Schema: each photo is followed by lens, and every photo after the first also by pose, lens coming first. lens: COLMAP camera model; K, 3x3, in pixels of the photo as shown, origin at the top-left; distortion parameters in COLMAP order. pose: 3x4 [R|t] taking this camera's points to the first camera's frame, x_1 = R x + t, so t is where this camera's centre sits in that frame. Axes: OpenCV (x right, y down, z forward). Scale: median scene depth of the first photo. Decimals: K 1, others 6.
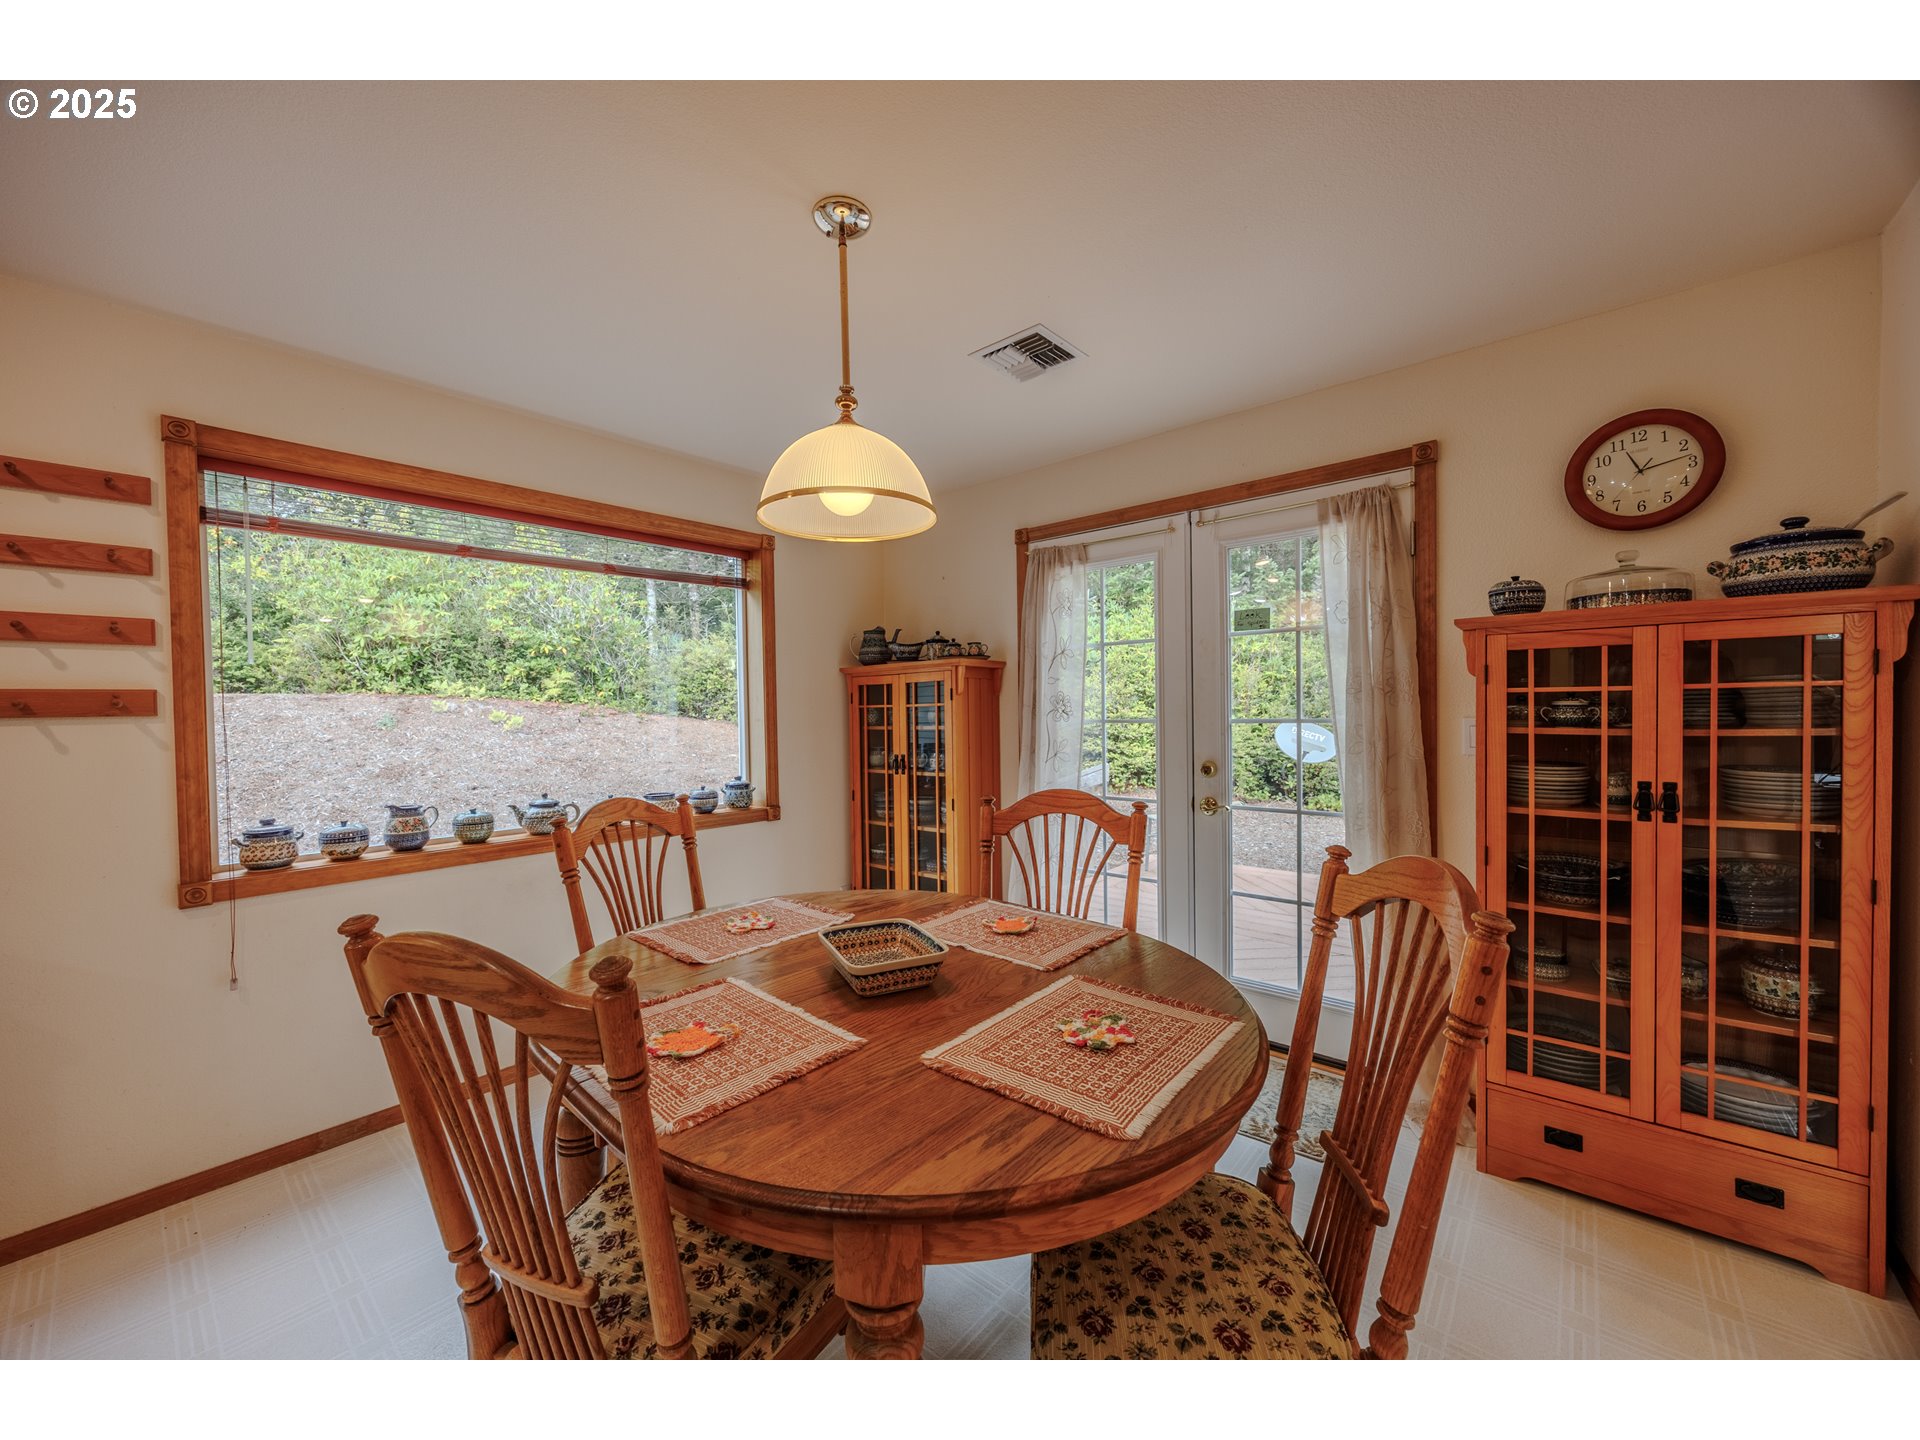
lens RADIAL K [[746.4, 0, 954.5], [0, 746.4, 751.0], [0, 0, 1]] dist [-0.000807, -0.000193]
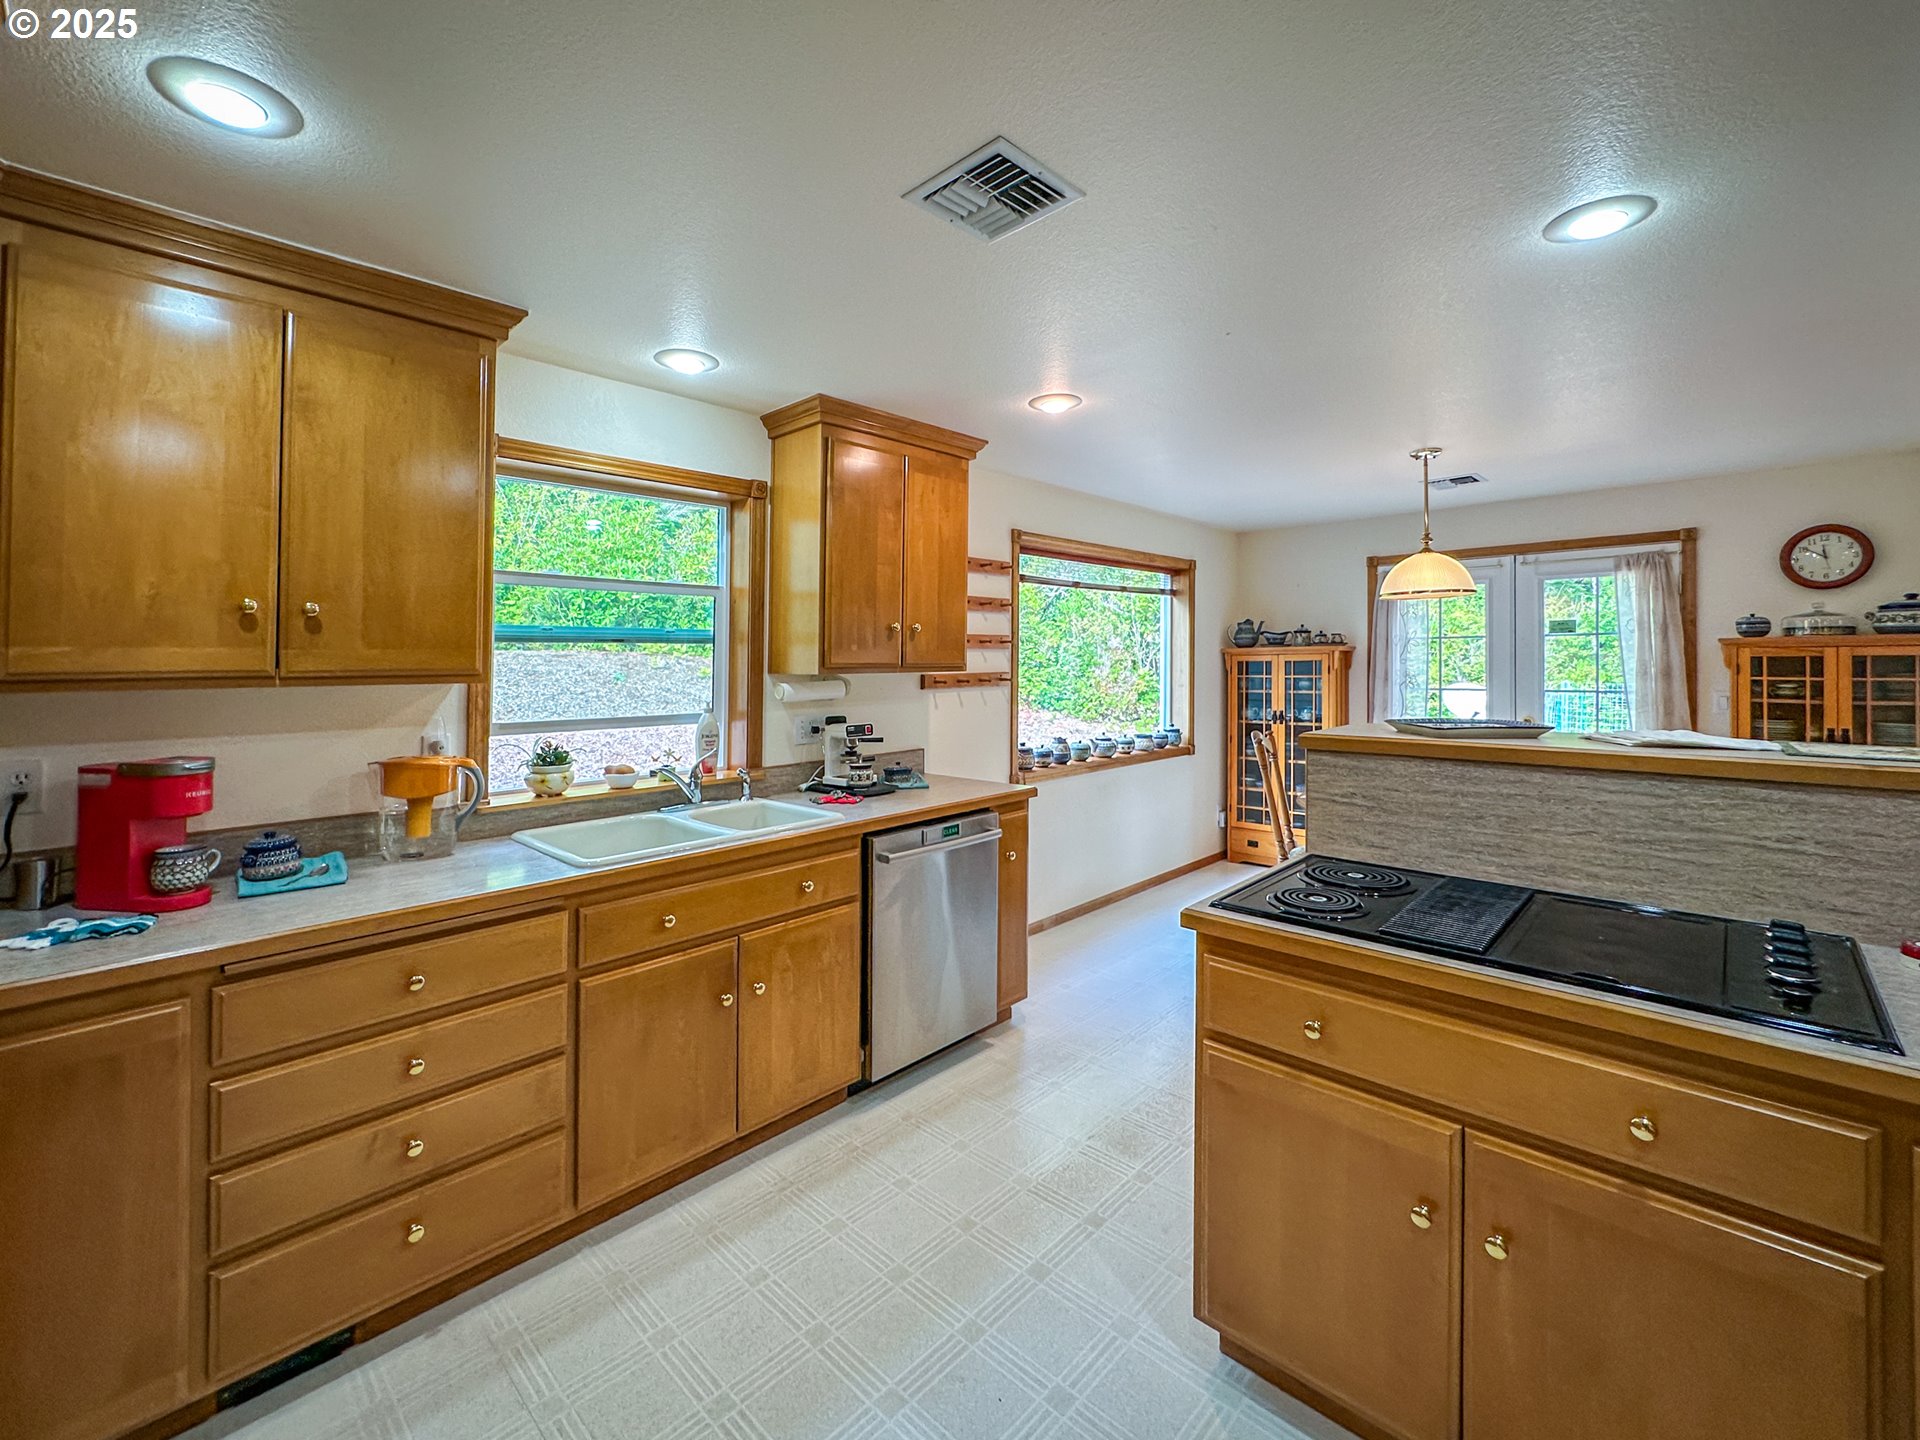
lens RADIAL K [[827.8, 0, 938.9], [0, 827.8, 692.0], [0, 0, 1]] dist [-0.015847, 0.003021]
pose [[0.997535, 0.010231, -0.069427, -1.064114], [-0.011645, 0.999732, -0.019992, 0.014668], [0.069203, 0.020751, 0.997387, -1.093010]]
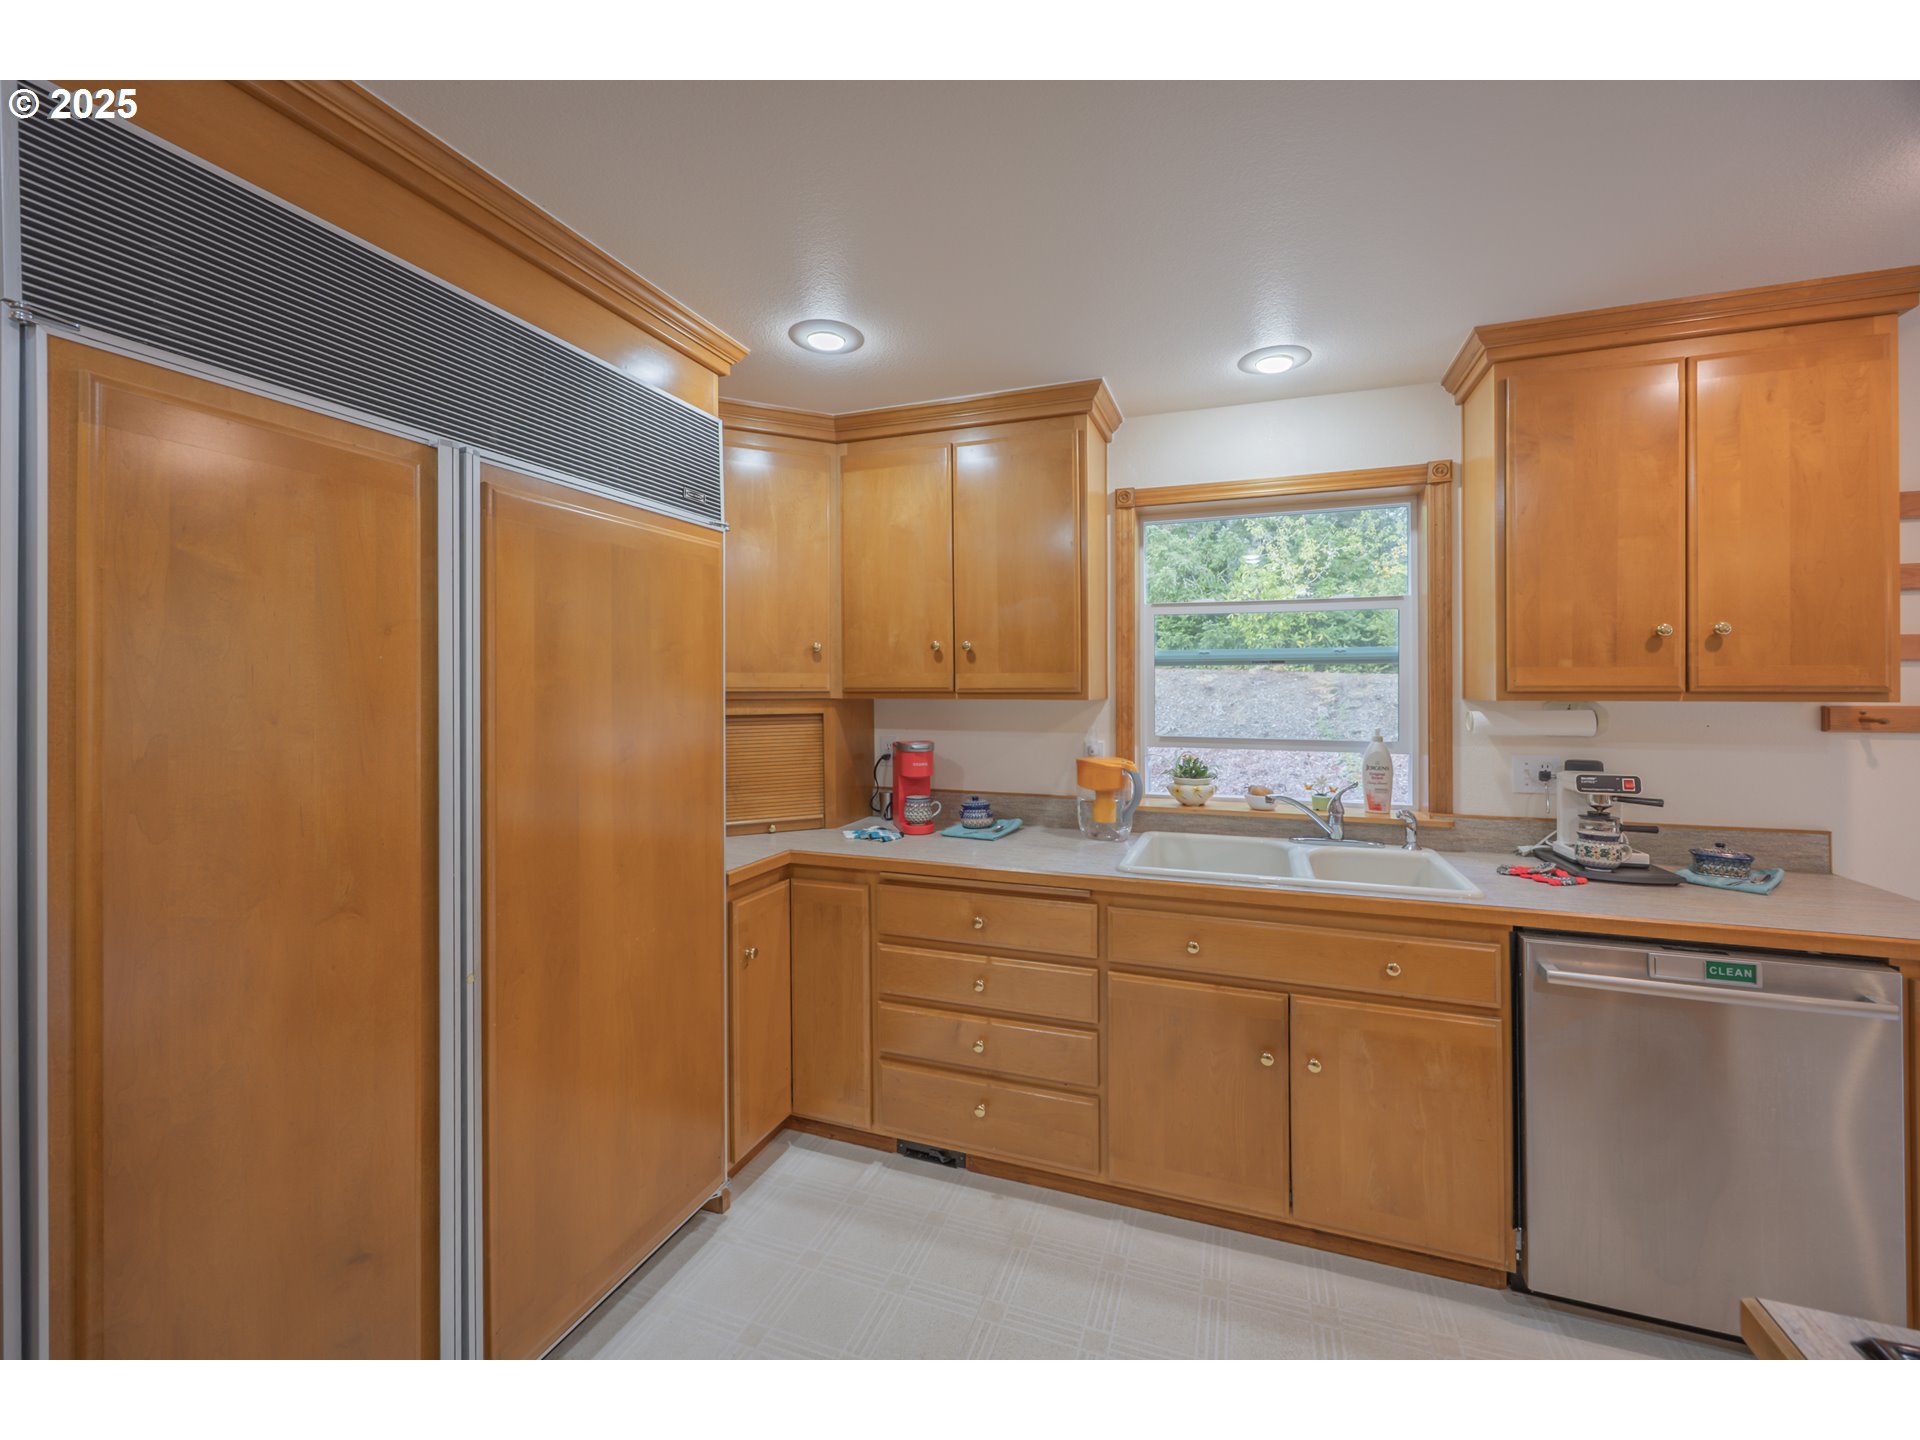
lens RADIAL K [[741.0, 0, 961.0], [0, 741.0, 700.3], [0, 0, 1]] dist [-0.008796, 0.000034]
pose [[0.344118, 0.031952, -0.938383, -0.696786], [-0.058450, 0.998211, 0.012555, -0.014959], [0.937105, 0.050528, 0.345370, -0.641668]]
